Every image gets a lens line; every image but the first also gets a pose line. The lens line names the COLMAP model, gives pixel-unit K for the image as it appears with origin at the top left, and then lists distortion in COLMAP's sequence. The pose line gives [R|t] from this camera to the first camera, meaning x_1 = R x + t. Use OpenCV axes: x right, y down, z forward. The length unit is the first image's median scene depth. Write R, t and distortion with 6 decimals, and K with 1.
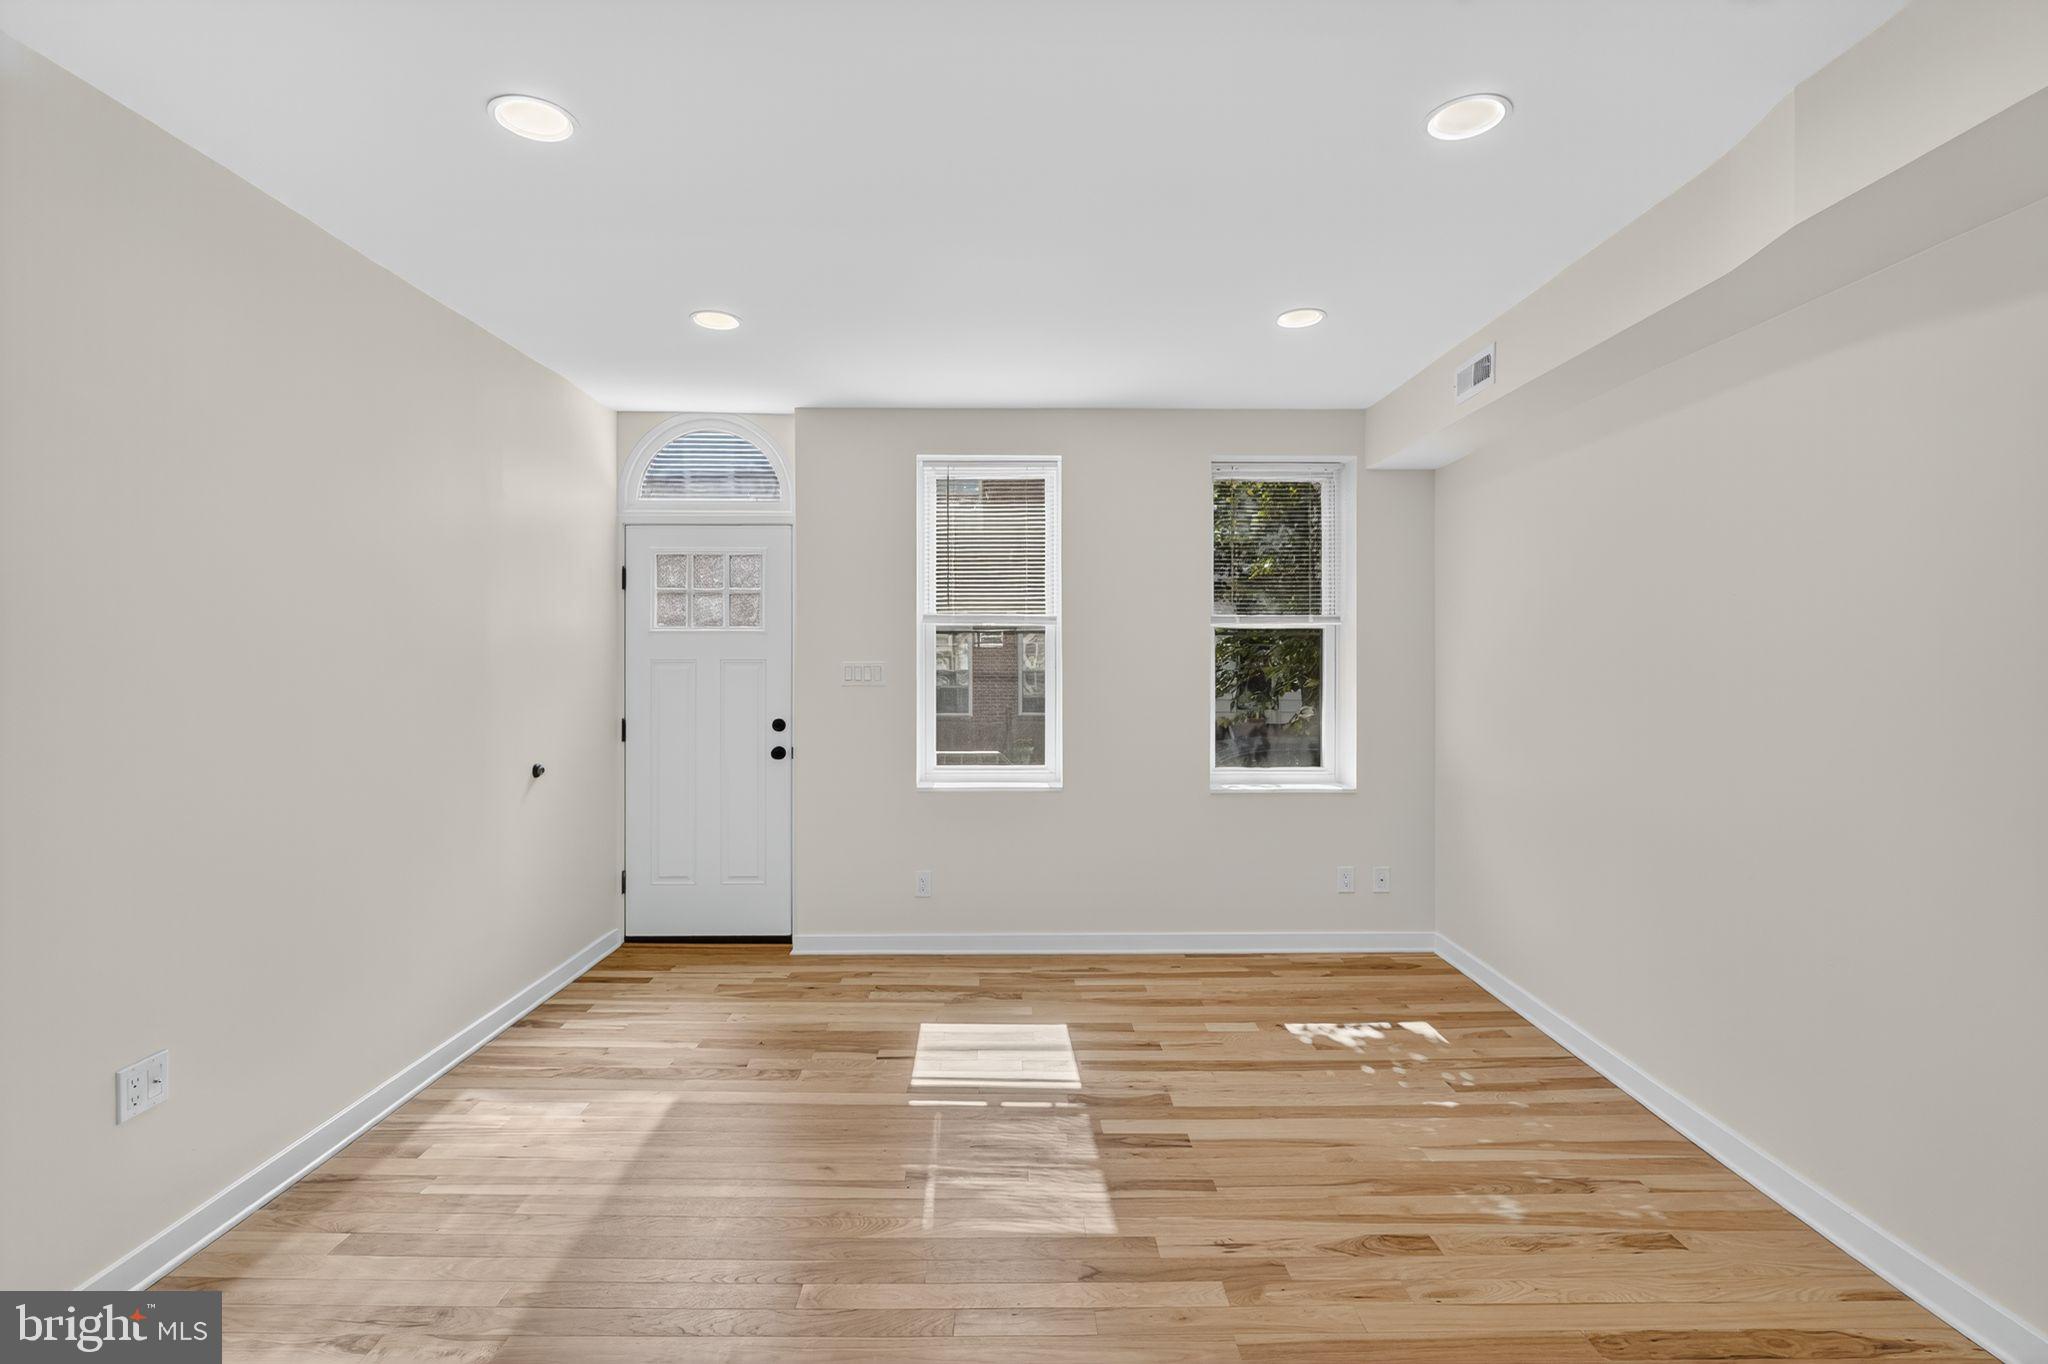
lens RADIAL K [[915.1, 0, 1018.9], [0, 915.1, 673.3], [0, 0, 1]] dist [0.000754, 0.000244]
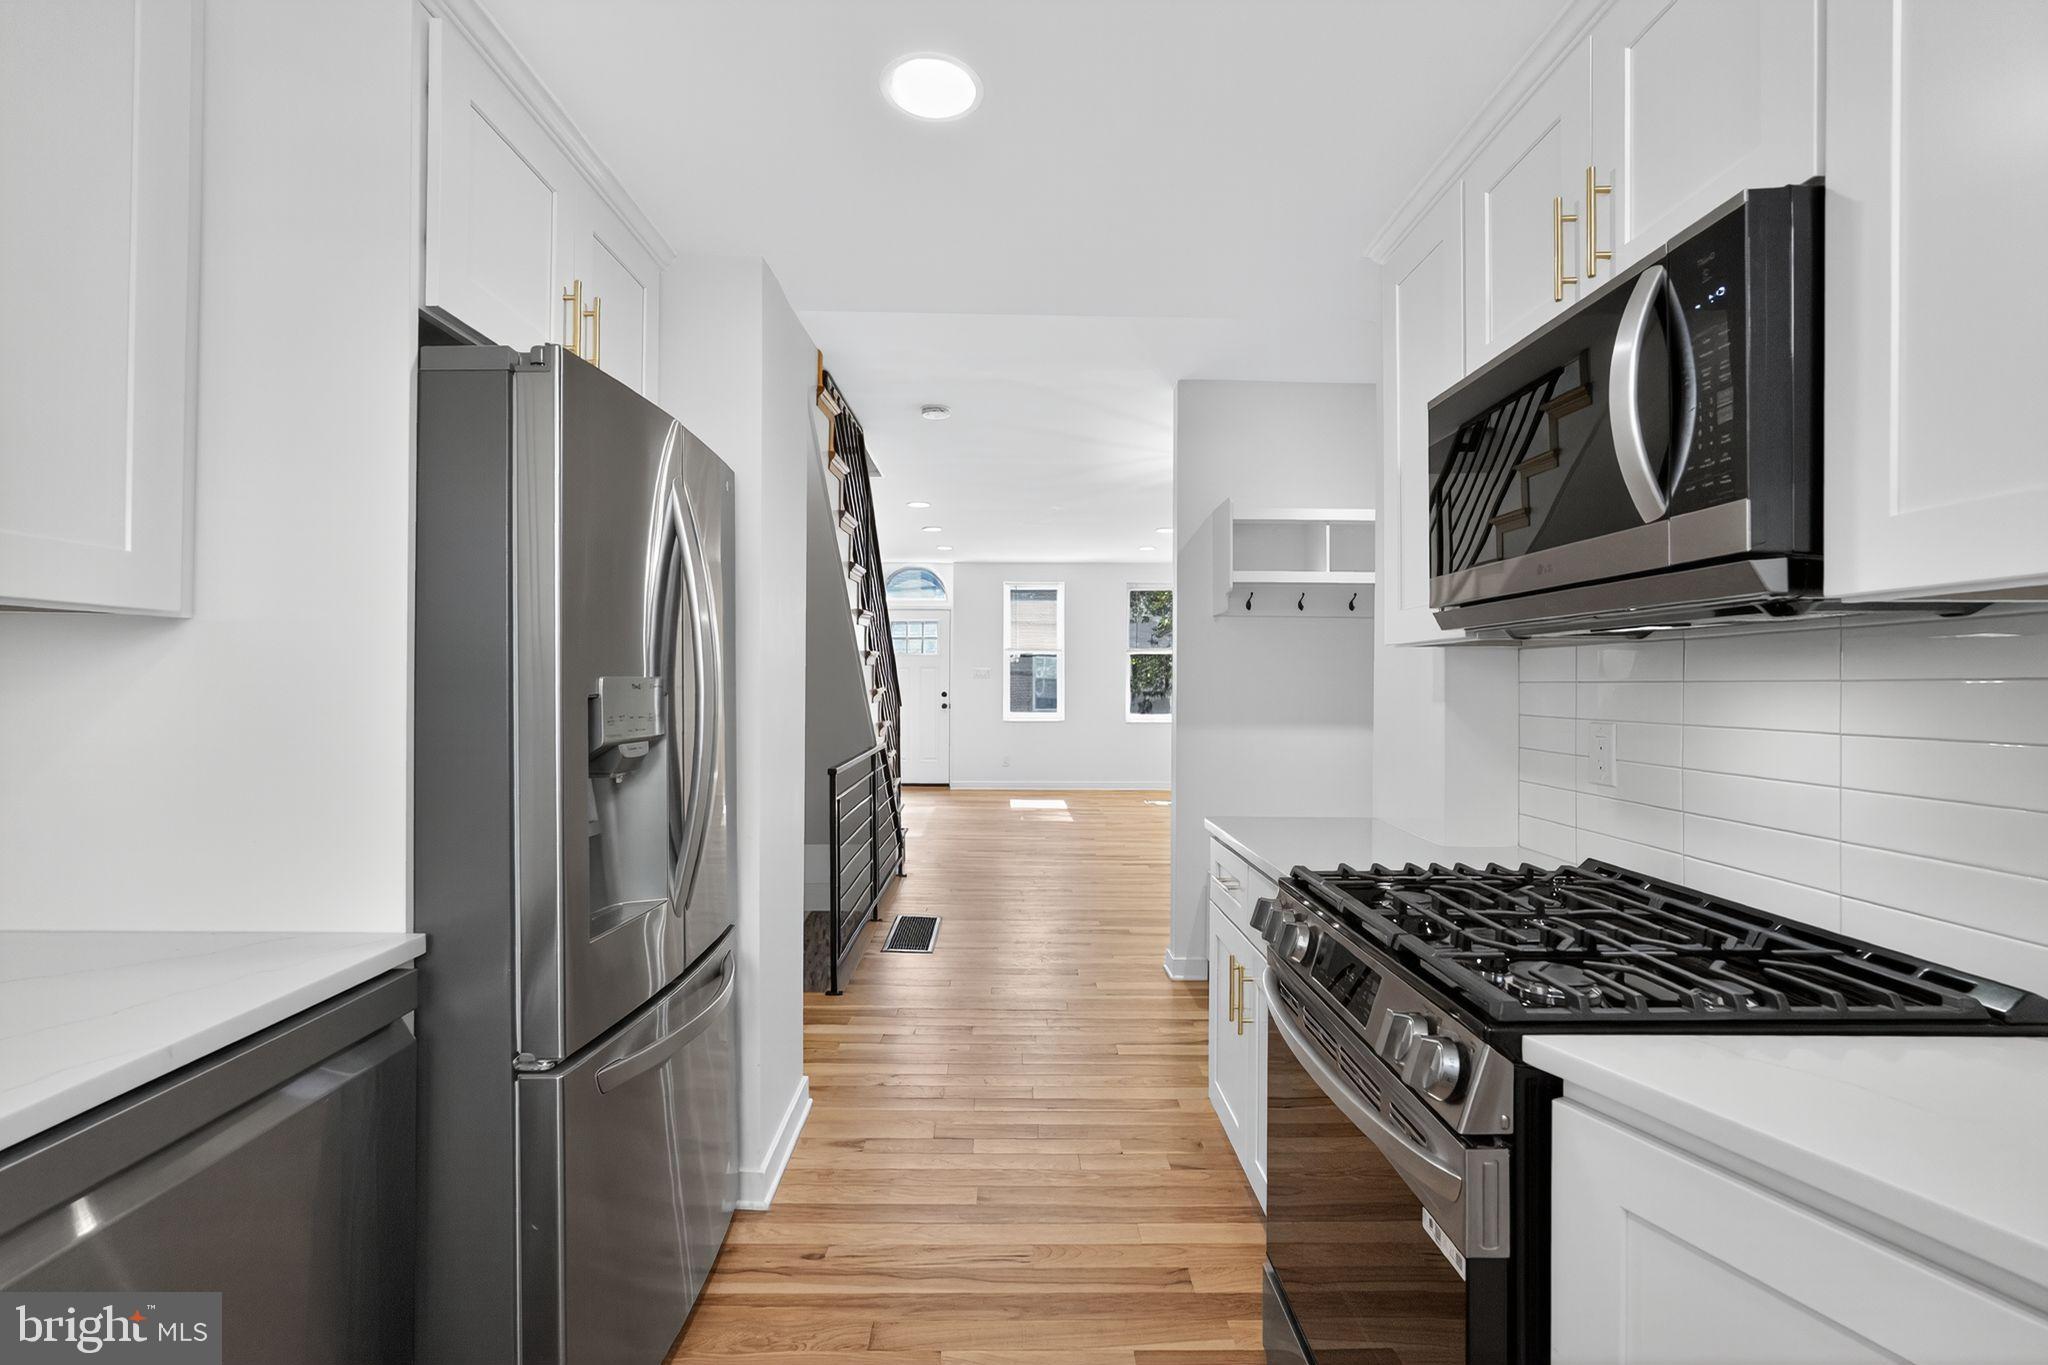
lens RADIAL K [[909.0, 0, 1017.0], [0, 909.0, 678.2], [0, 0, 1]] dist [-0.003884, -0.000273]
pose [[0.999987, 0.004813, 0.001754, -0.093665], [-0.004794, 0.999931, -0.010760, 0.046583], [-0.001806, 0.010752, 0.999941, -1.611154]]
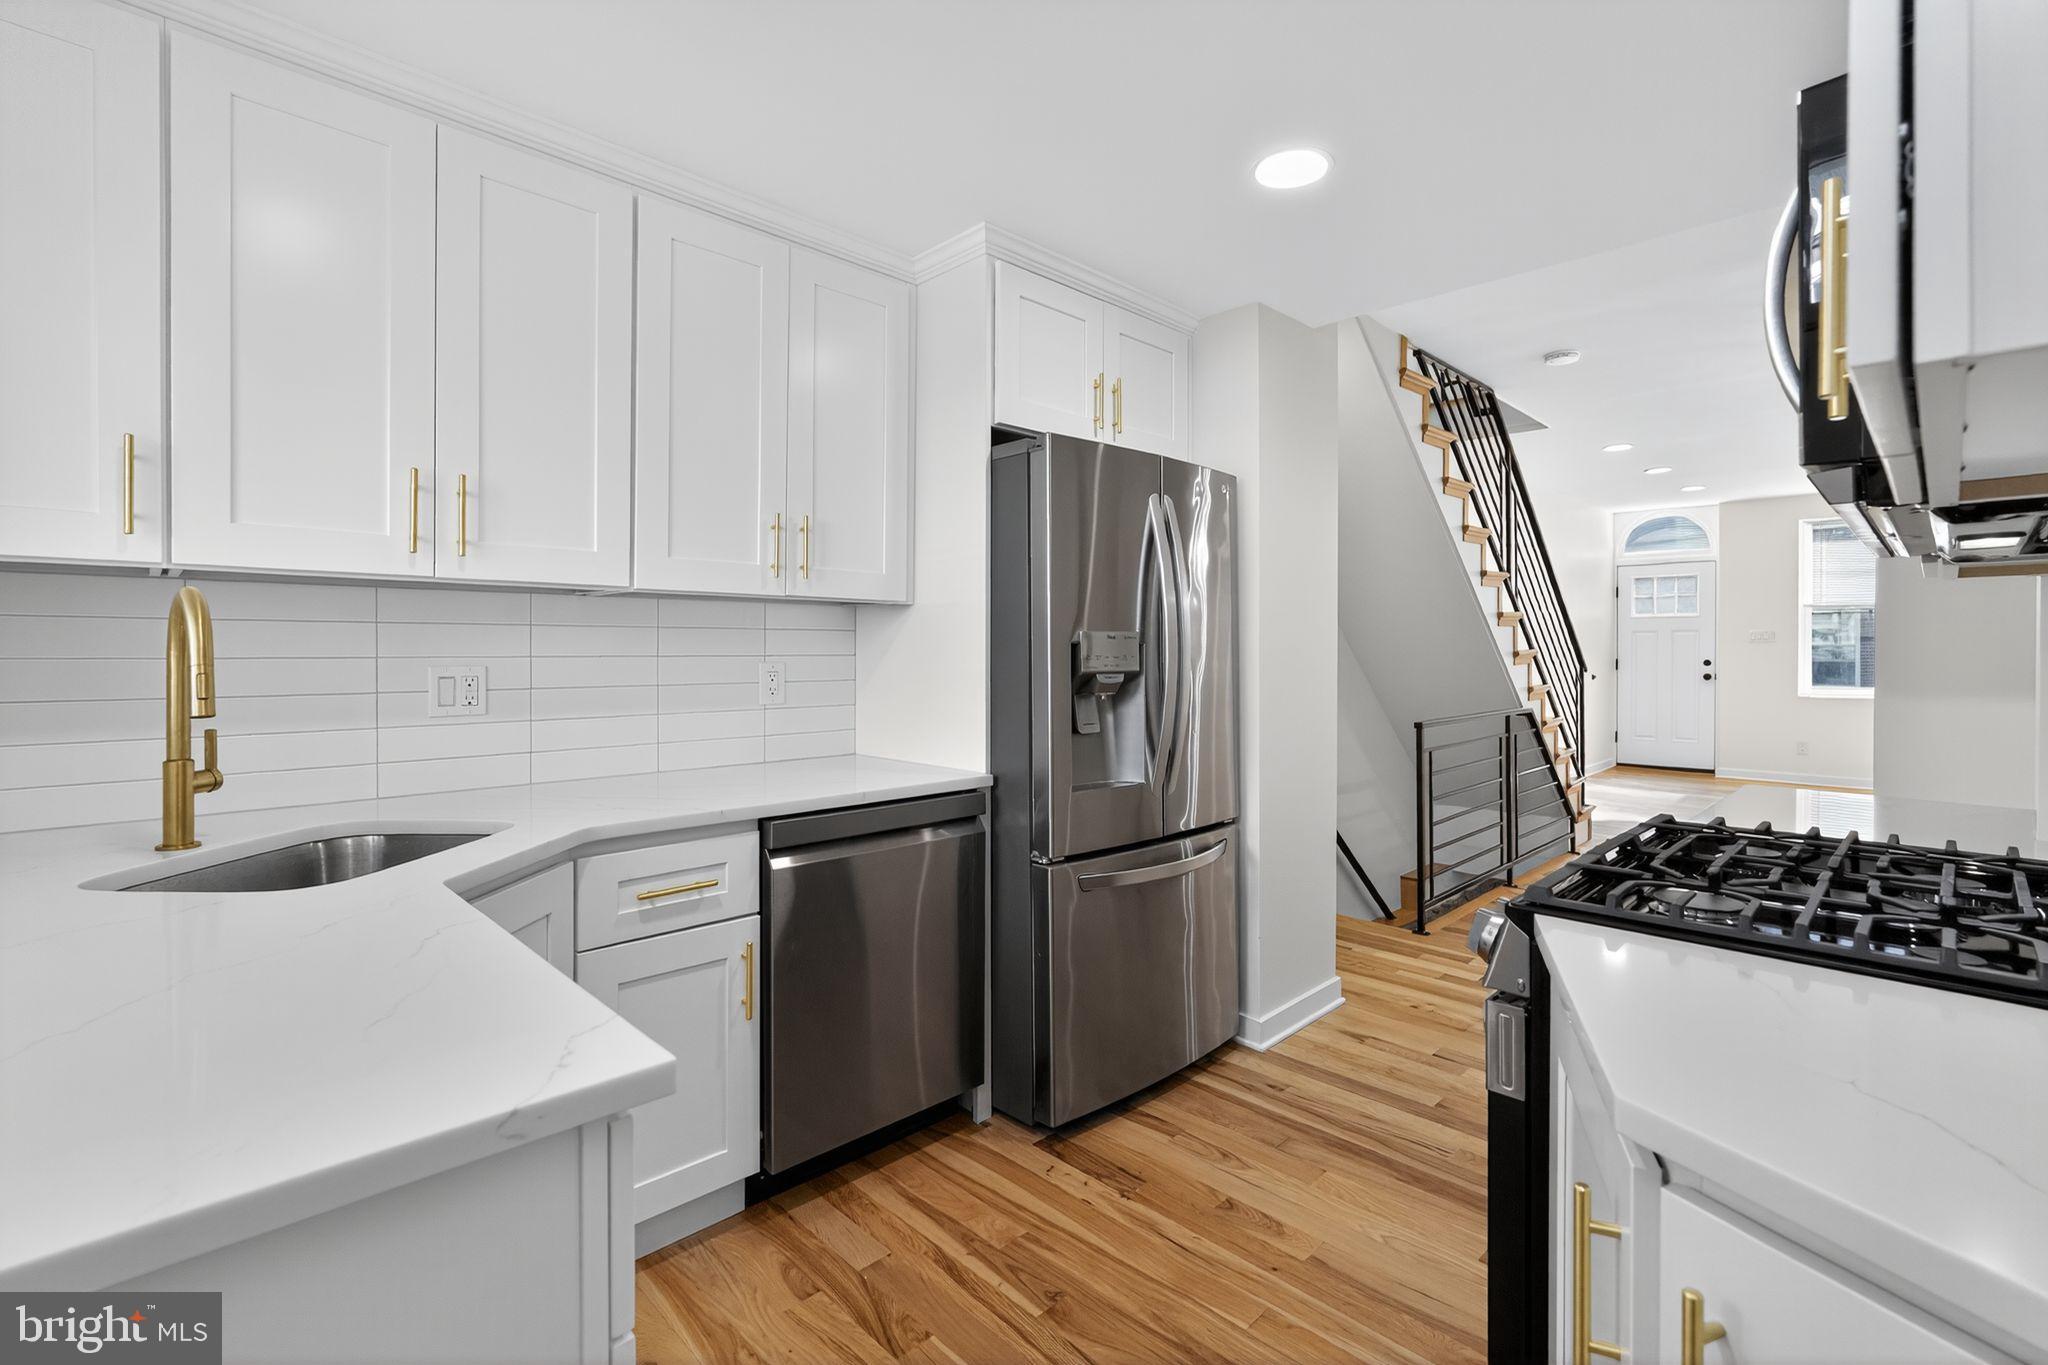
lens RADIAL K [[913.3, 0, 1032.4], [0, 913.3, 651.2], [0, 0, 1]] dist [0.002587, 0.000353]
pose [[0.700034, 0.000944, -0.714109, 0.150616], [-0.006278, 0.999969, -0.004833, 0.060187], [0.714082, 0.007866, 0.700018, -1.684130]]
